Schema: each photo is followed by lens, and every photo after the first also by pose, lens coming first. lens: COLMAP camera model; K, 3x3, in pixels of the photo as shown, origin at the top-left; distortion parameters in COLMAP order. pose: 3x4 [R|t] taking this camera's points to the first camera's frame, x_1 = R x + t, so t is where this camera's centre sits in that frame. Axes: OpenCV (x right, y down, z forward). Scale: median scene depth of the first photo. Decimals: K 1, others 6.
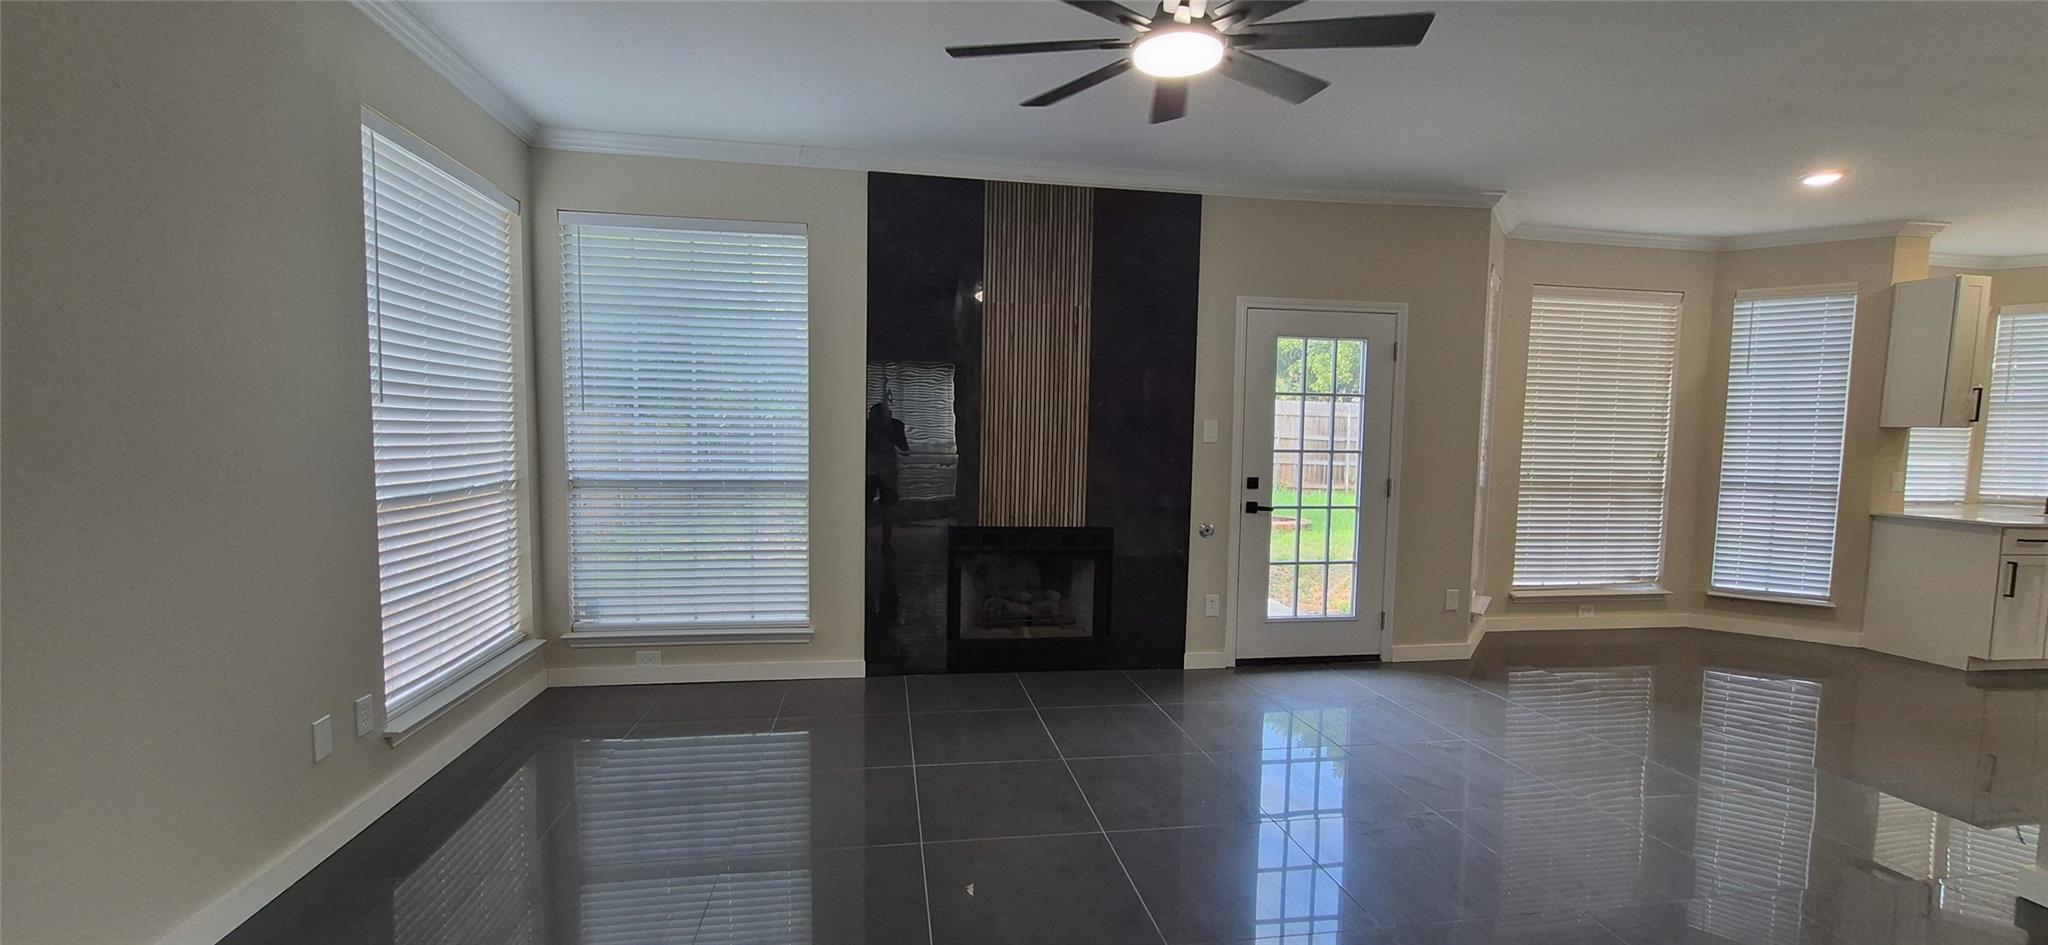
lens RADIAL K [[822.3, 0, 1020.5], [0, 822.3, 488.3], [0, 0, 1]] dist [0.012844, 0.000200]
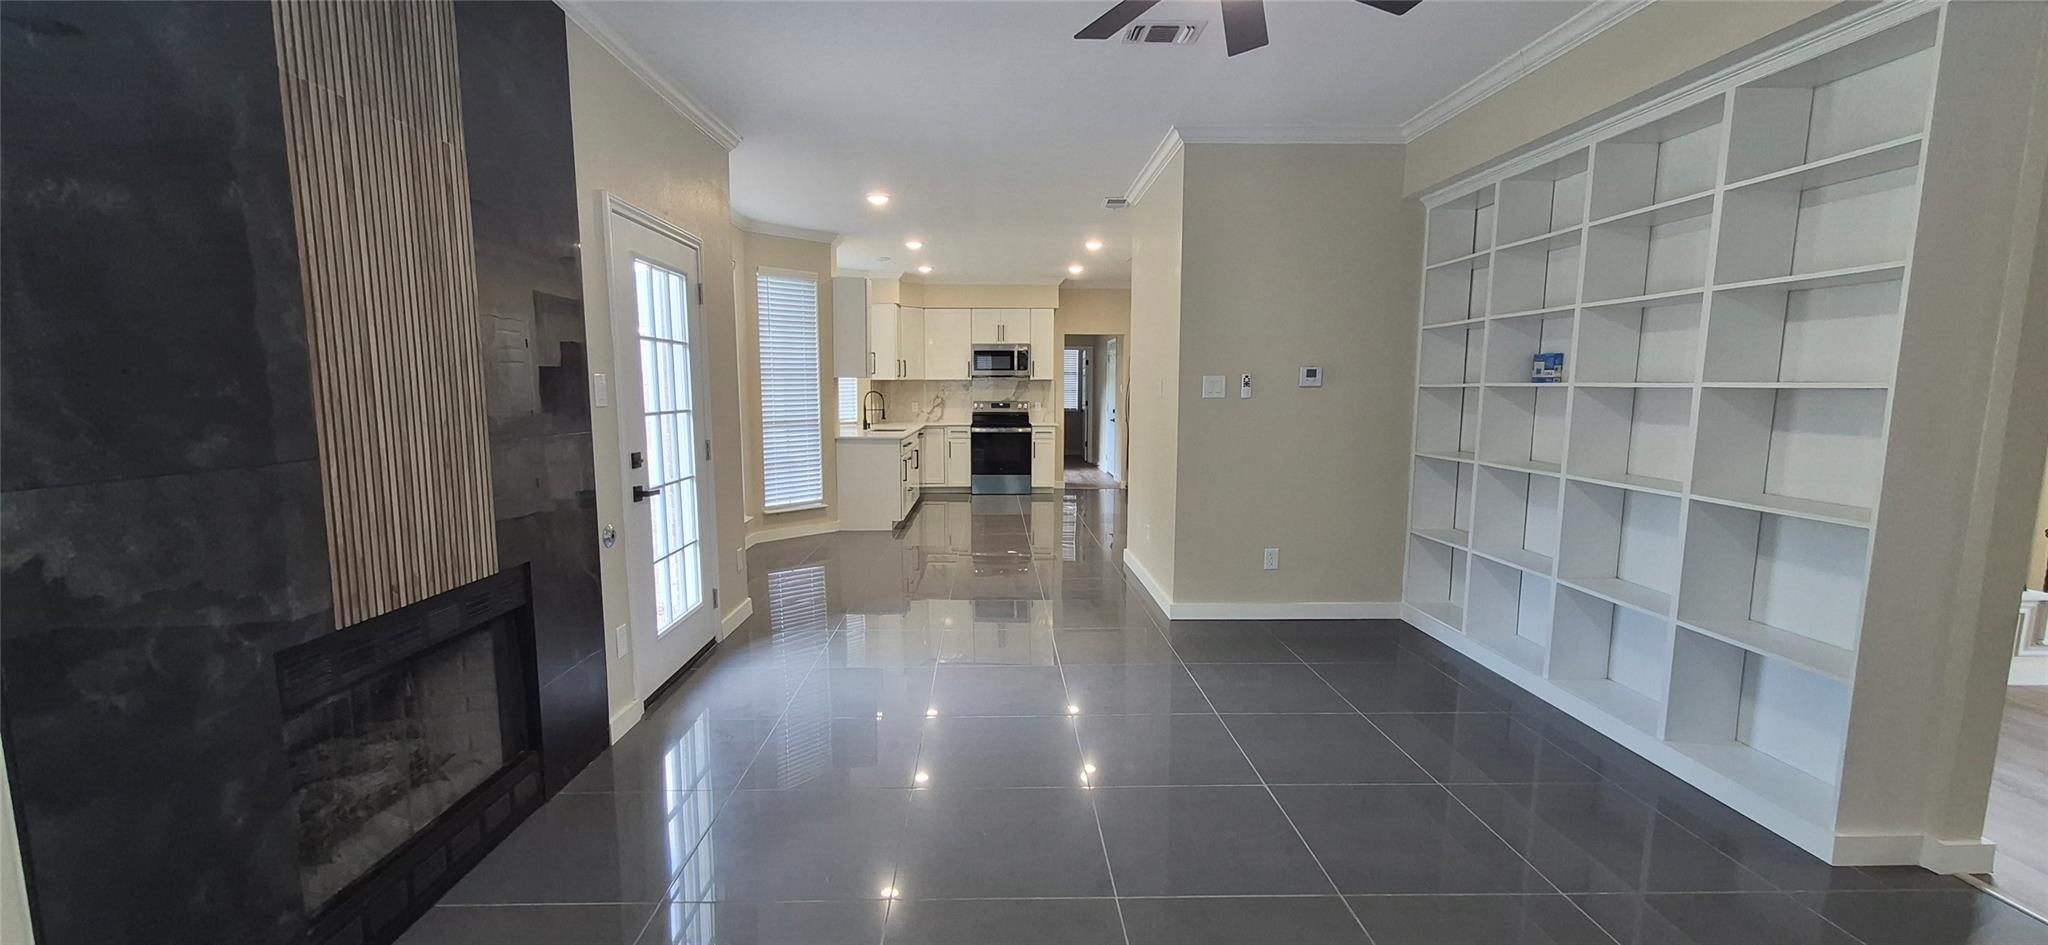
lens RADIAL K [[822.3, 0, 1024.8], [0, 822.3, 483.4], [0, 0, 1]] dist [0.012844, 0.000200]
pose [[0.121774, -0.133265, 0.983571, -0.336614], [0.073239, 0.989451, 0.124994, -0.044337], [-0.989852, 0.056814, 0.130250, 0.486624]]
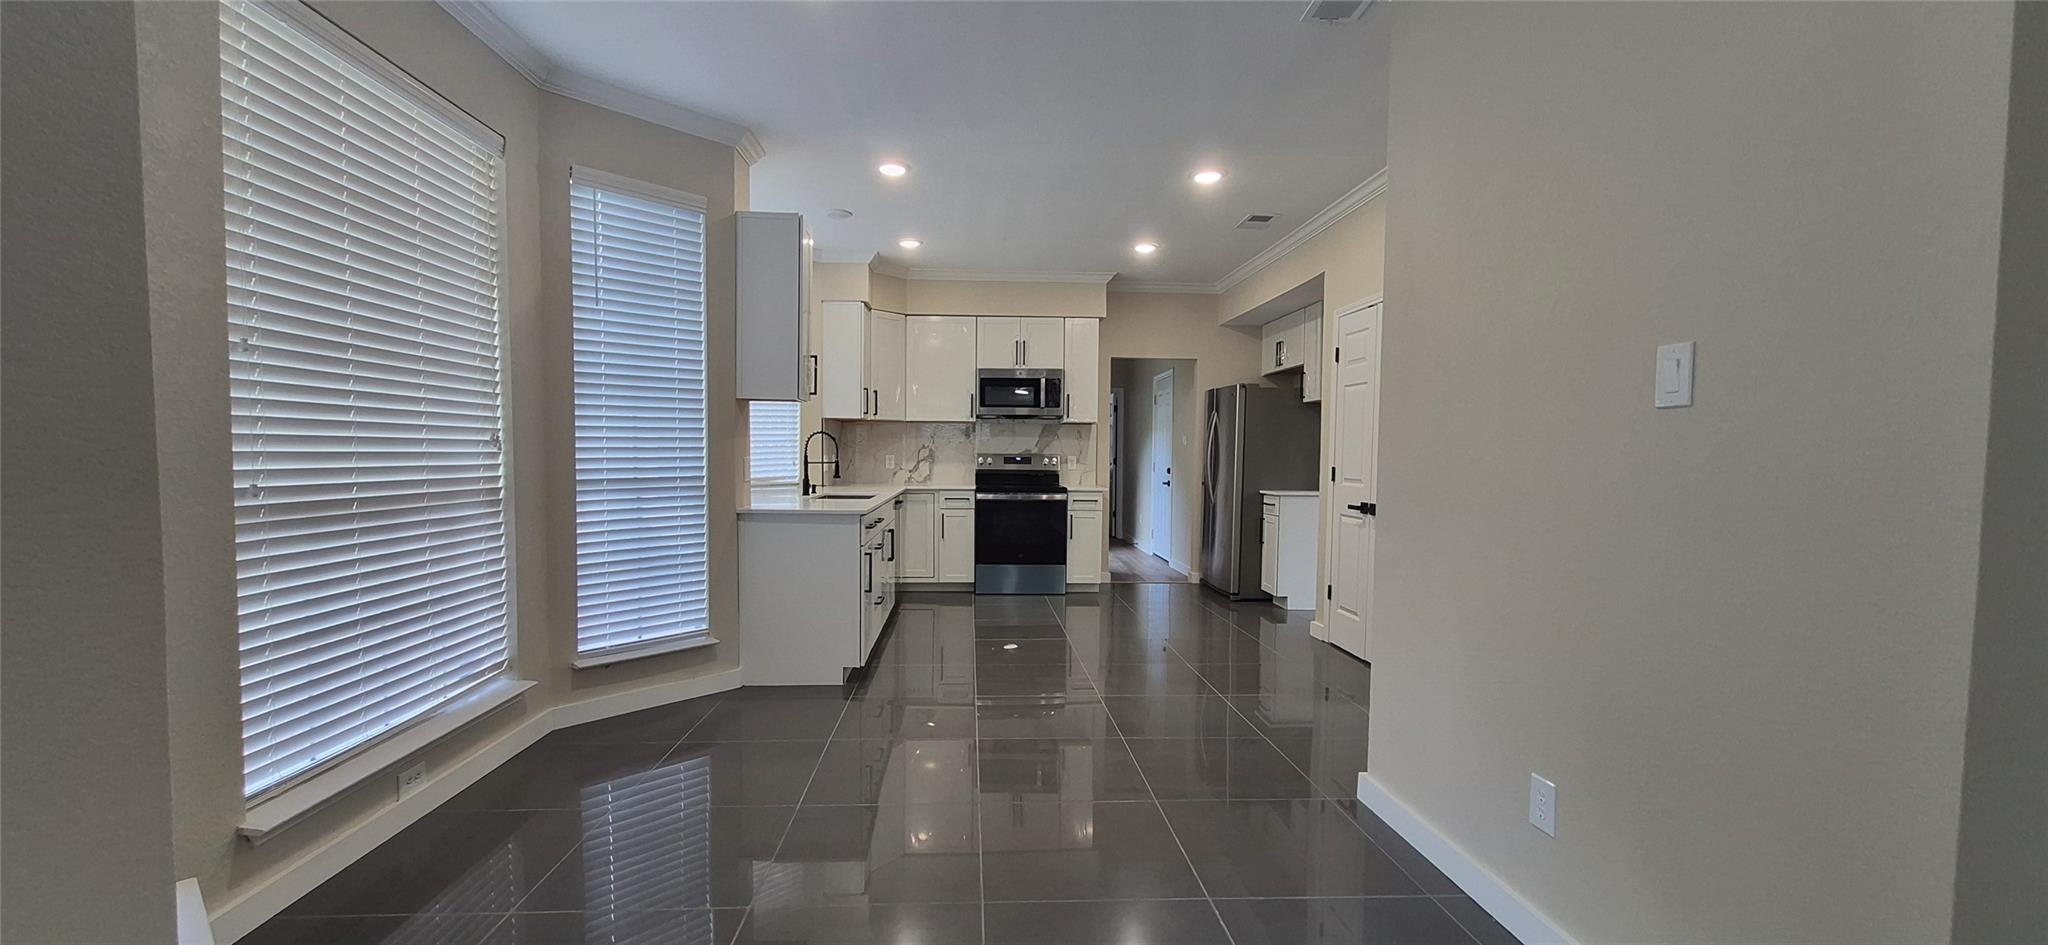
lens RADIAL K [[822.3, 0, 1018.4], [0, 822.3, 482.8], [0, 0, 1]] dist [0.012844, 0.000200]
pose [[0.101778, -0.054423, 0.993317, 0.294753], [0.067307, 0.996591, 0.047706, -0.014242], [-0.992528, 0.062002, 0.105094, 0.650662]]
